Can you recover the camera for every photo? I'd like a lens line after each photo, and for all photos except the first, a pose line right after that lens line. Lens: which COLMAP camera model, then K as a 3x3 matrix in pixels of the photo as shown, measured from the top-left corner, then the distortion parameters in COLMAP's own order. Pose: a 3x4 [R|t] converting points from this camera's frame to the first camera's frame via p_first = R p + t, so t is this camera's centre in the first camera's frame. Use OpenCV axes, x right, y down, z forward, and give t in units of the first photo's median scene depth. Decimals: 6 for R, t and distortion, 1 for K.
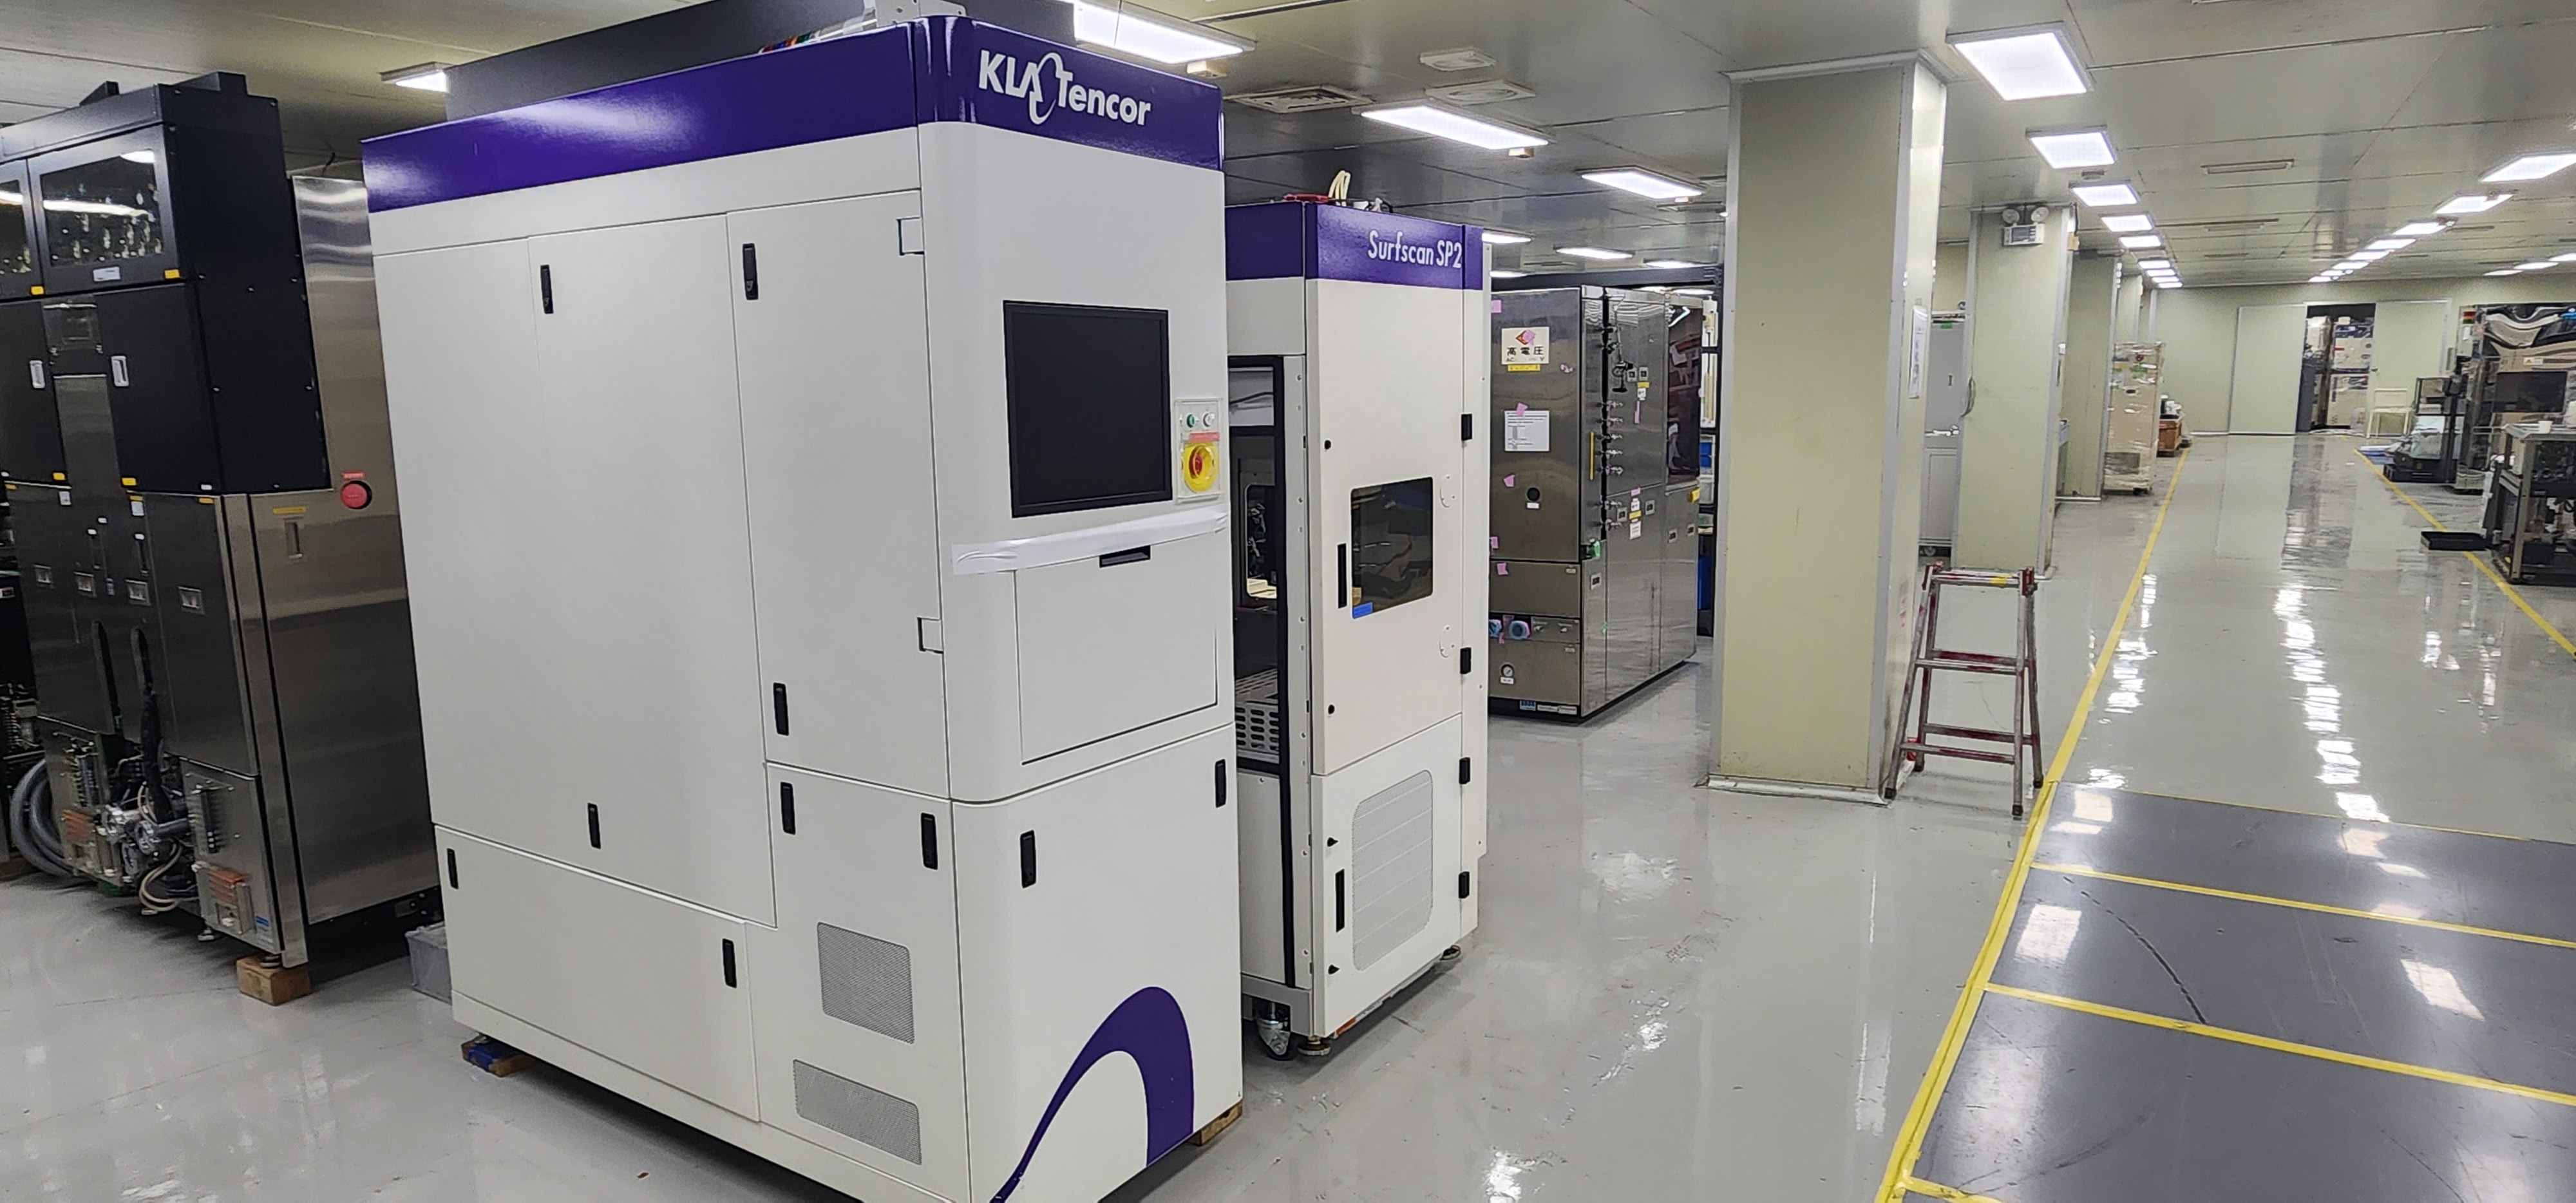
lens RADIAL K [[1454.6, 0, 1277.4], [0, 1454.6, 602.7], [0, 0, 1]] dist [0.003826, 0.000333]
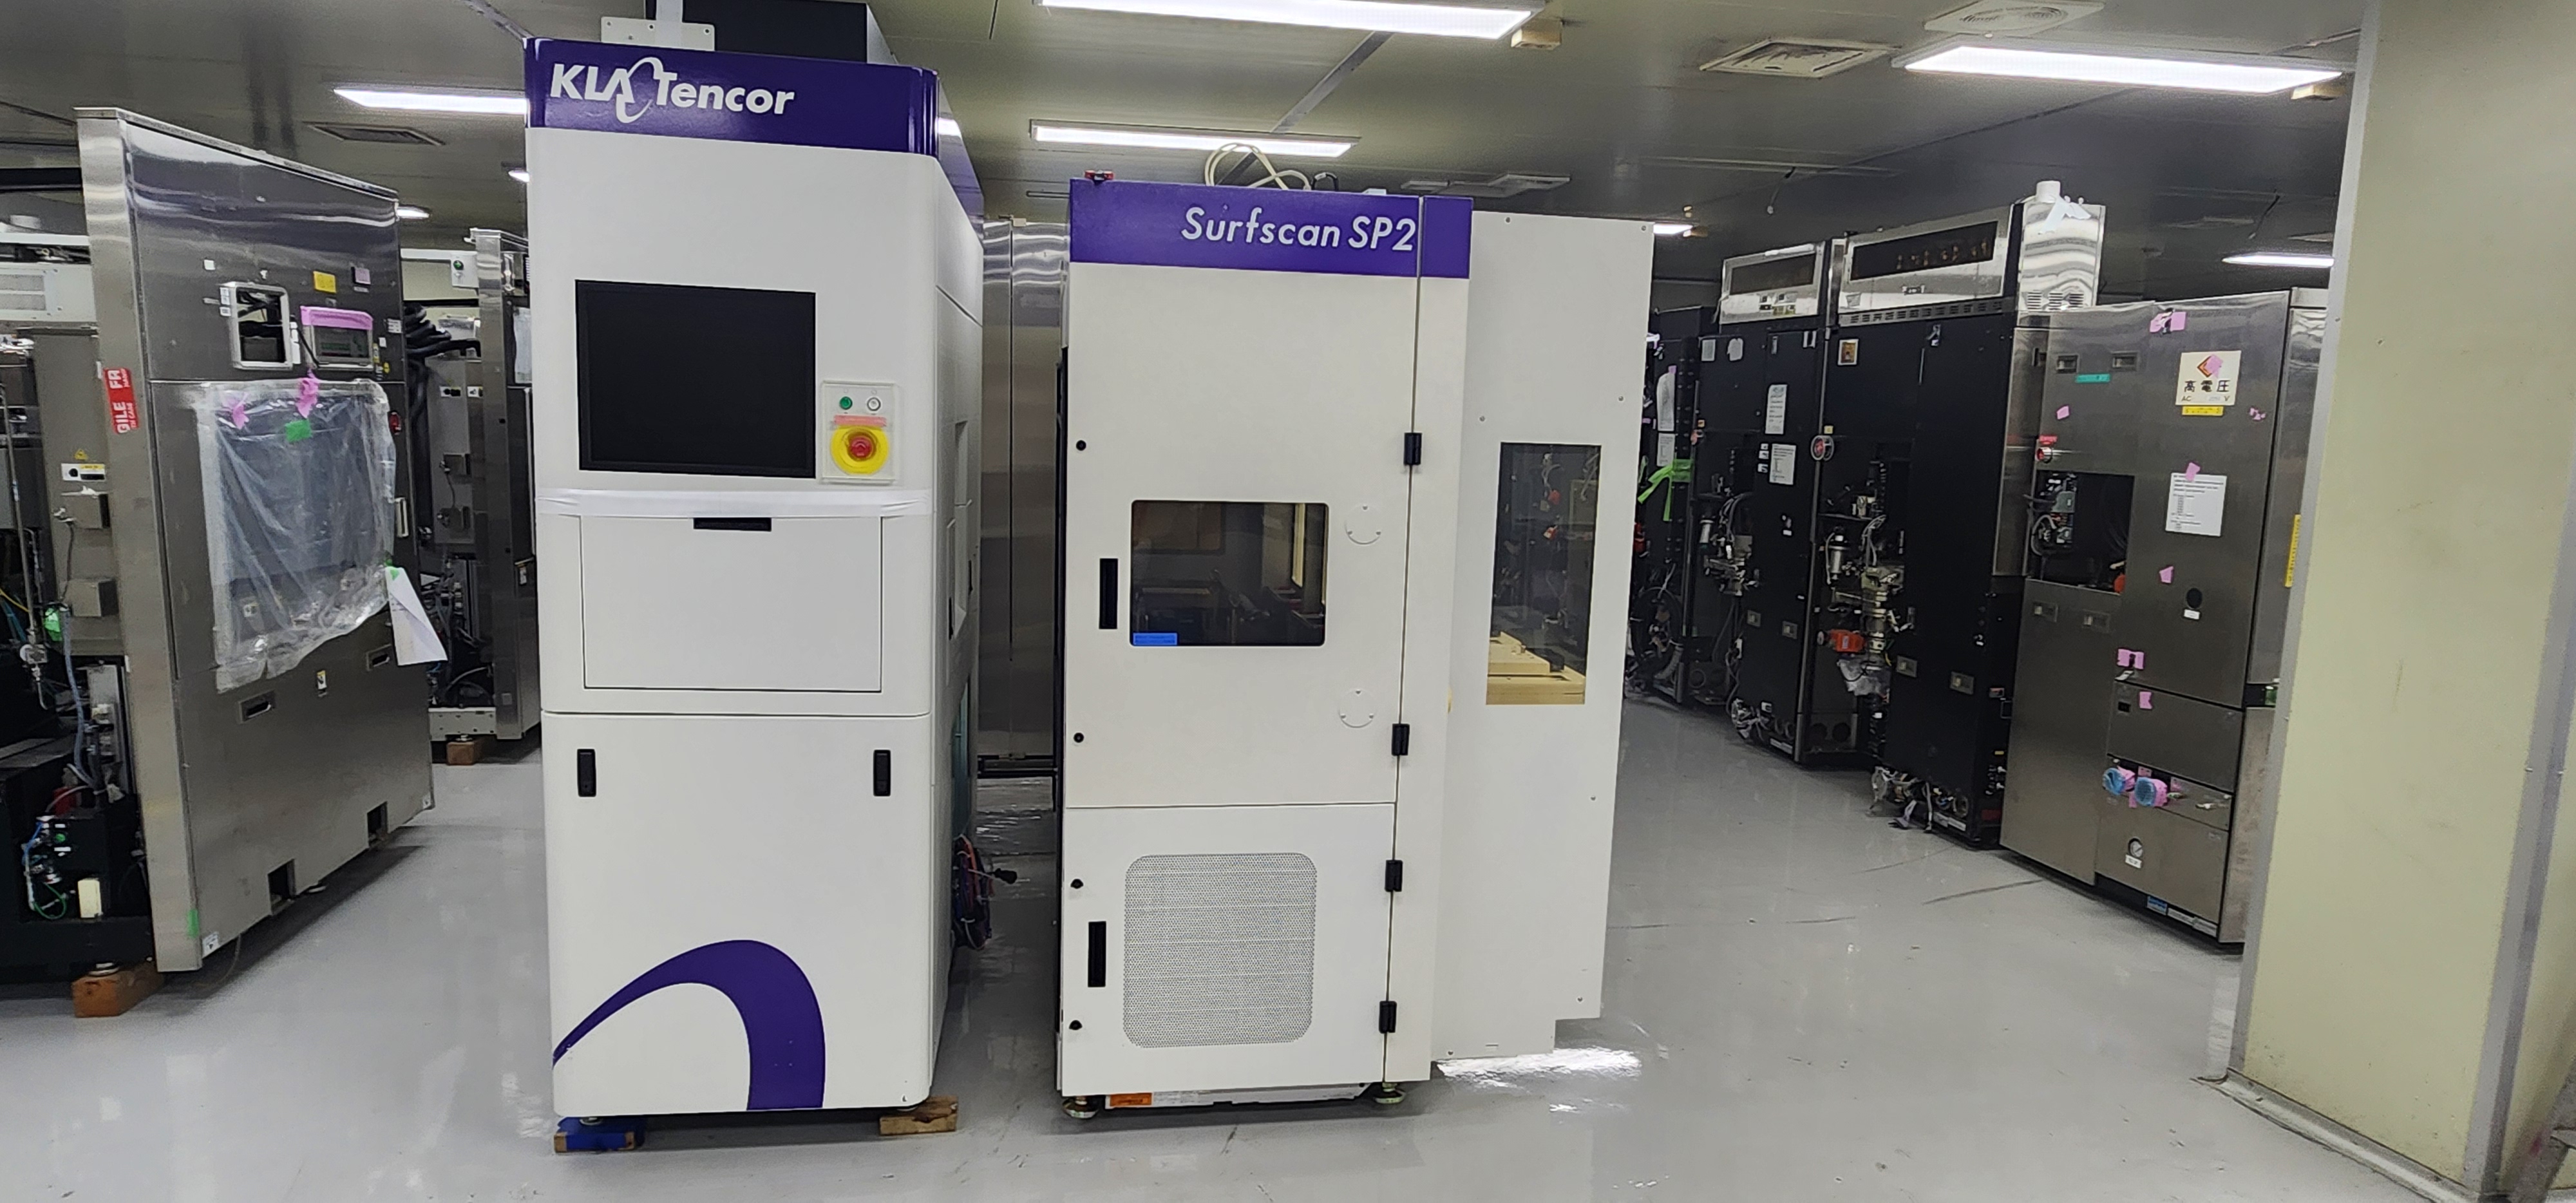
lens RADIAL K [[1454.6, 0, 1275.7], [0, 1454.6, 600.0], [0, 0, 1]] dist [0.003826, 0.000333]
pose [[0.673270, 0.141347, -0.725761, 0.898470], [-0.159828, 0.986173, 0.043795, -0.082698], [0.721916, 0.086511, 0.686552, 0.539159]]
